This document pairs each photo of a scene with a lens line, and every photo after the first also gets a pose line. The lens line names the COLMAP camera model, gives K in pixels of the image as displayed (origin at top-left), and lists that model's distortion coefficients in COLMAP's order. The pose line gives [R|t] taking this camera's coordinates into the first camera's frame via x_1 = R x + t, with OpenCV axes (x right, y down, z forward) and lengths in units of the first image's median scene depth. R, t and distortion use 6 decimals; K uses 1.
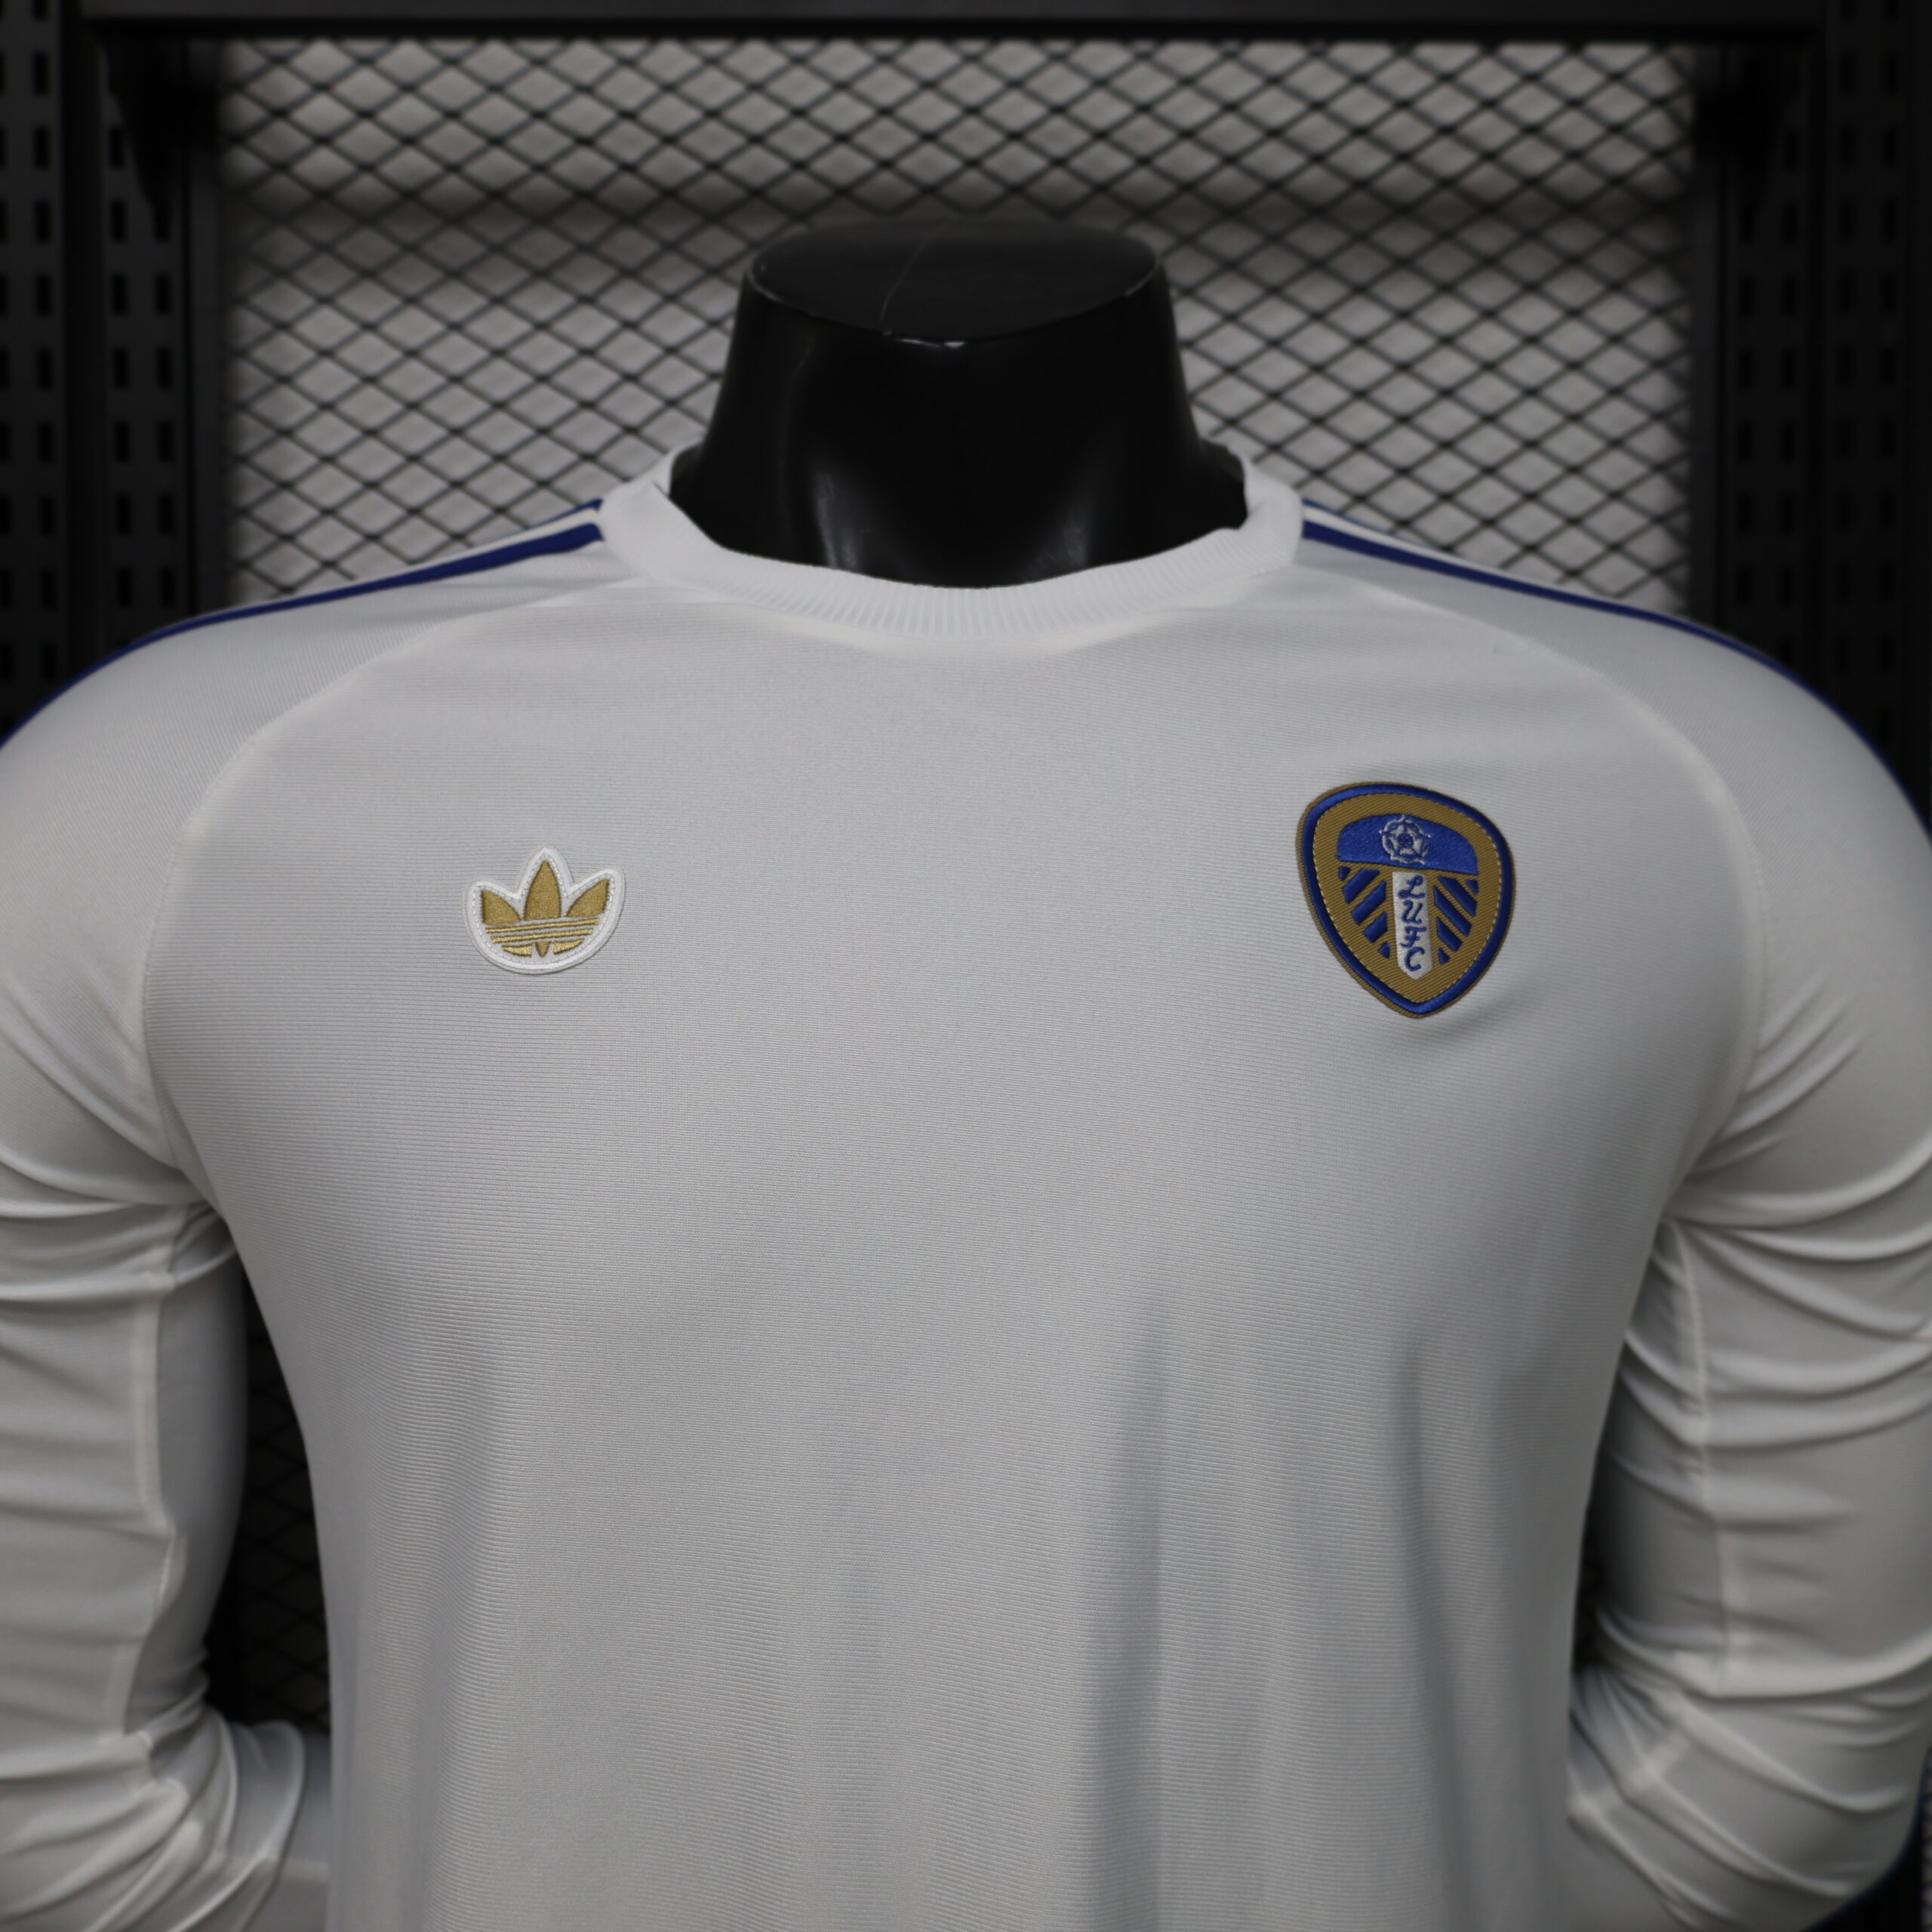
lens RADIAL K [[1929.0, 0, 966.0], [0, 1929.0, 966.0], [0, 0, 1]] dist [0.005092, 0.034087]
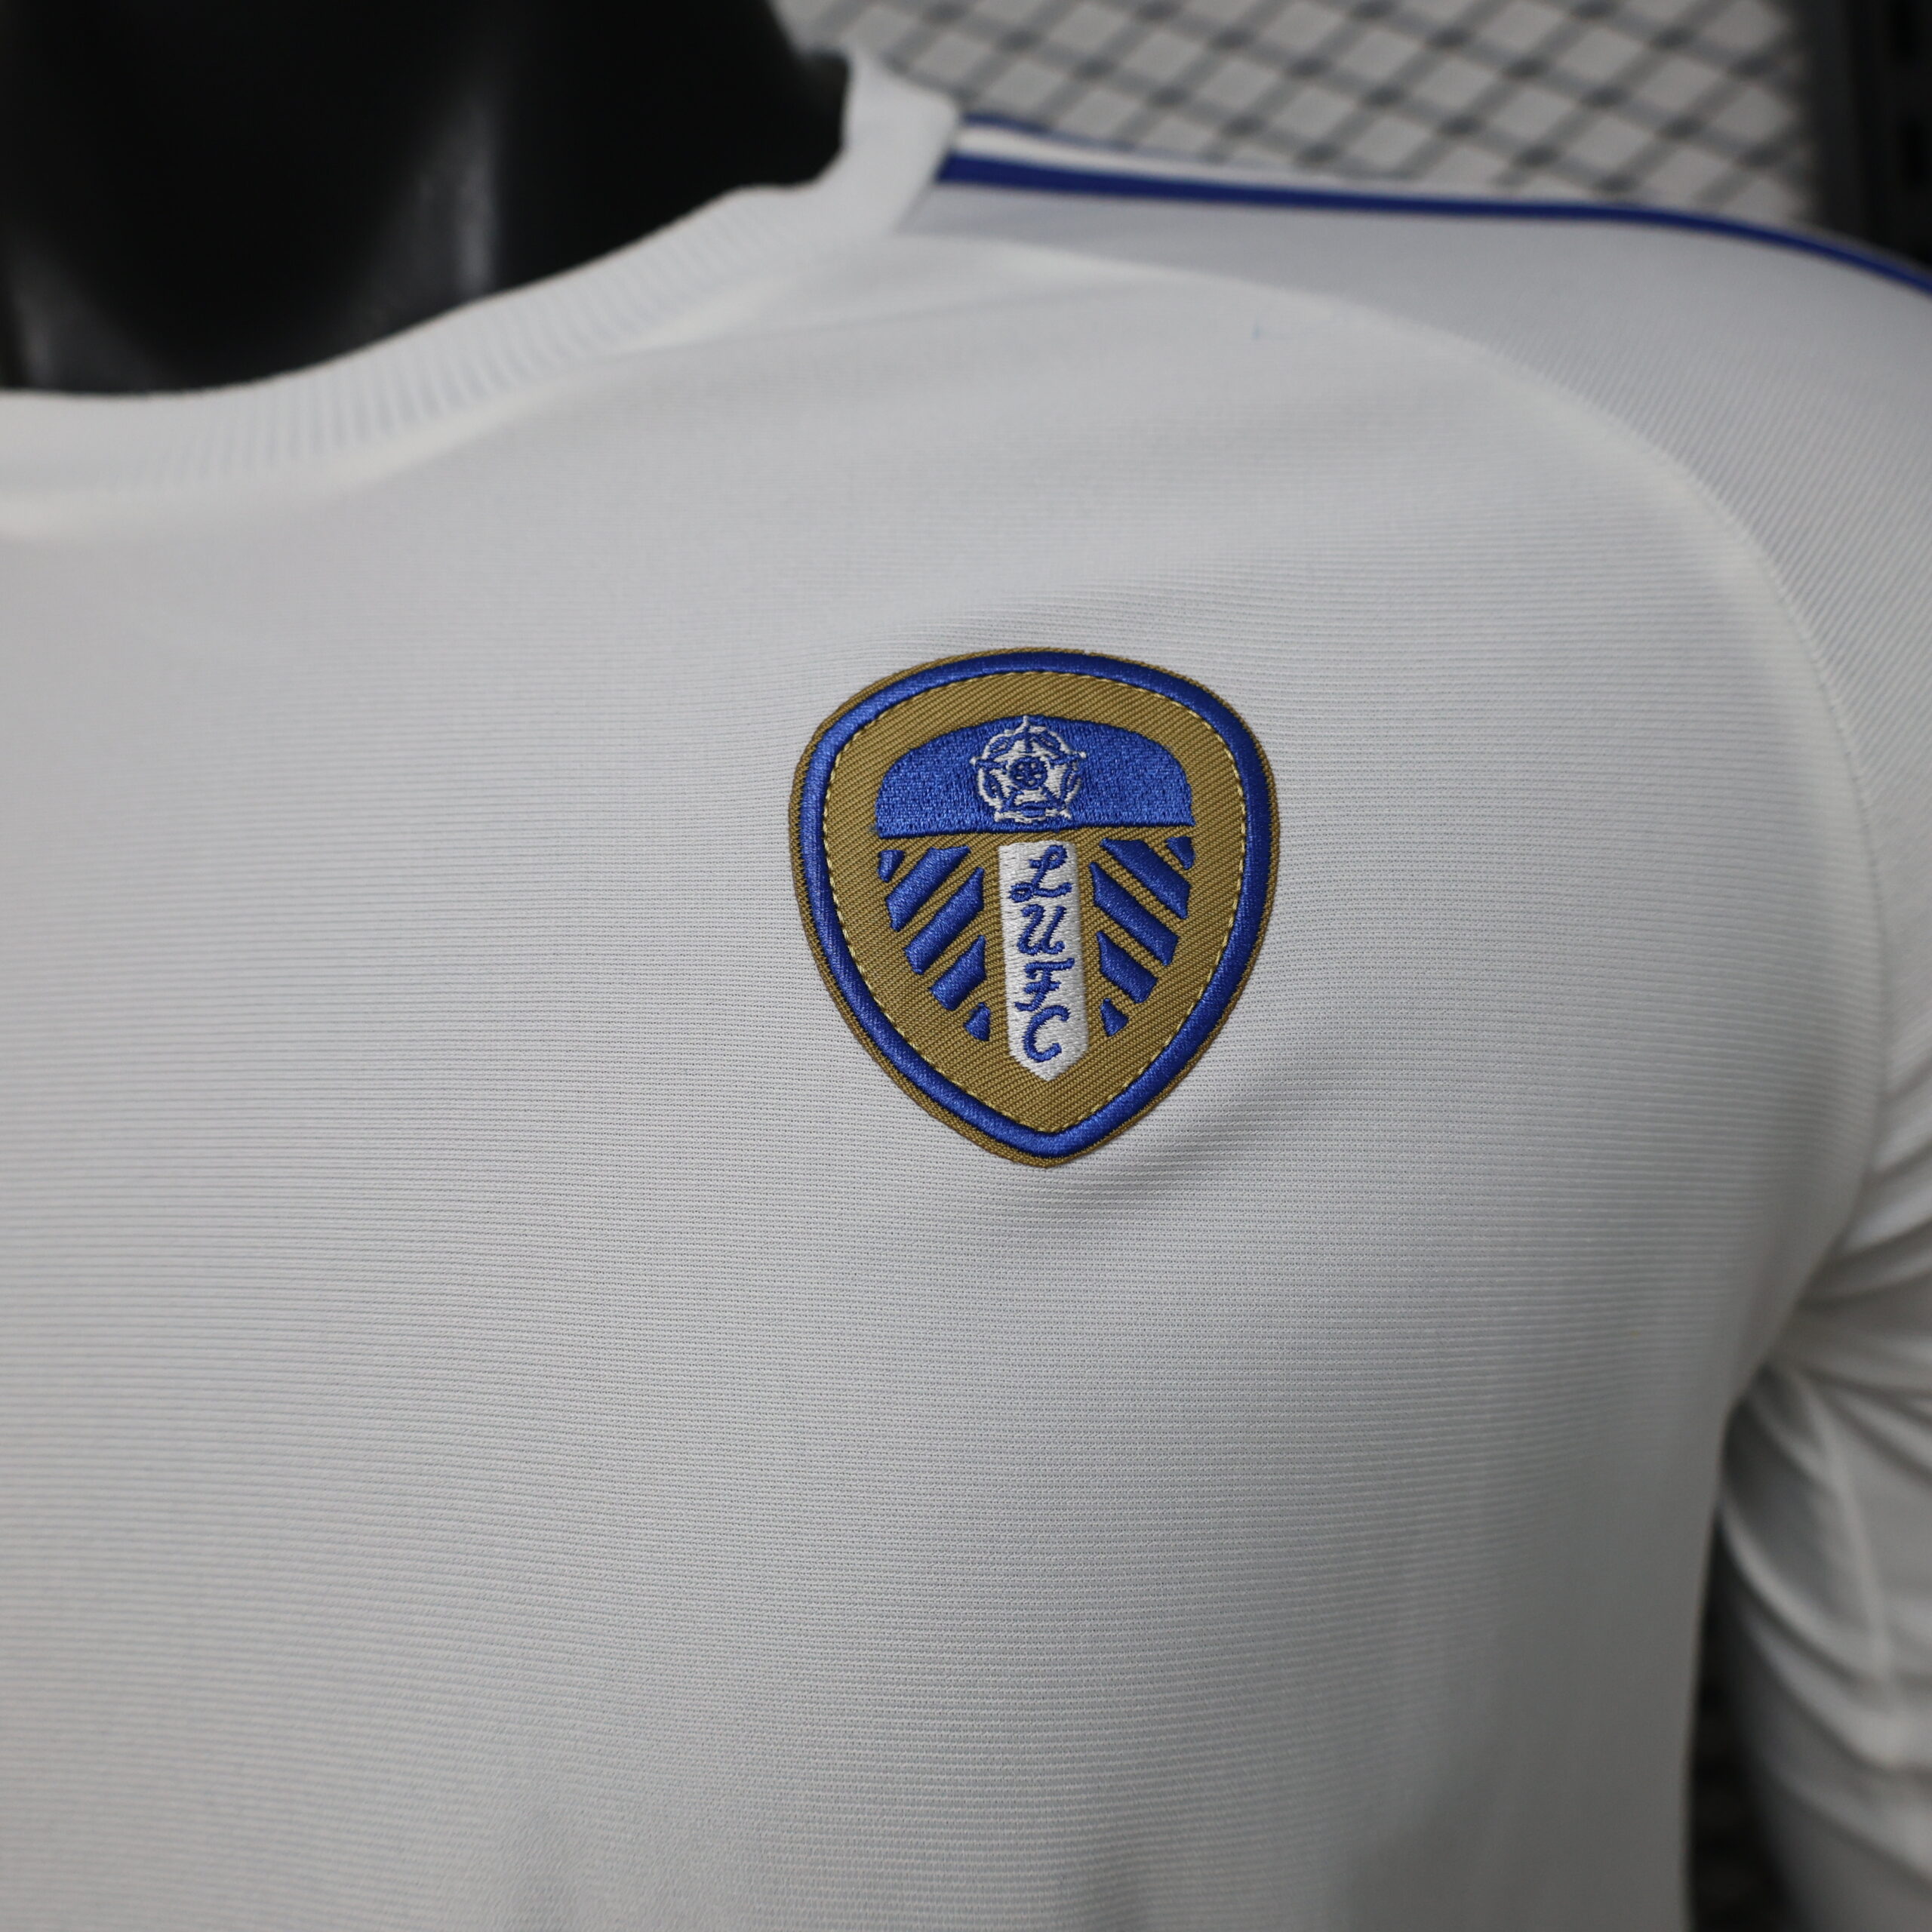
lens RADIAL K [[1929.0, 0, 966.0], [0, 1929.0, 966.0], [0, 0, 1]] dist [0.005092, 0.034087]
pose [[0.978636, -0.117623, -0.168633, 0.267216], [0.132509, 0.987958, 0.079883, -0.054072], [0.157206, -0.100522, 0.982437, 0.492600]]
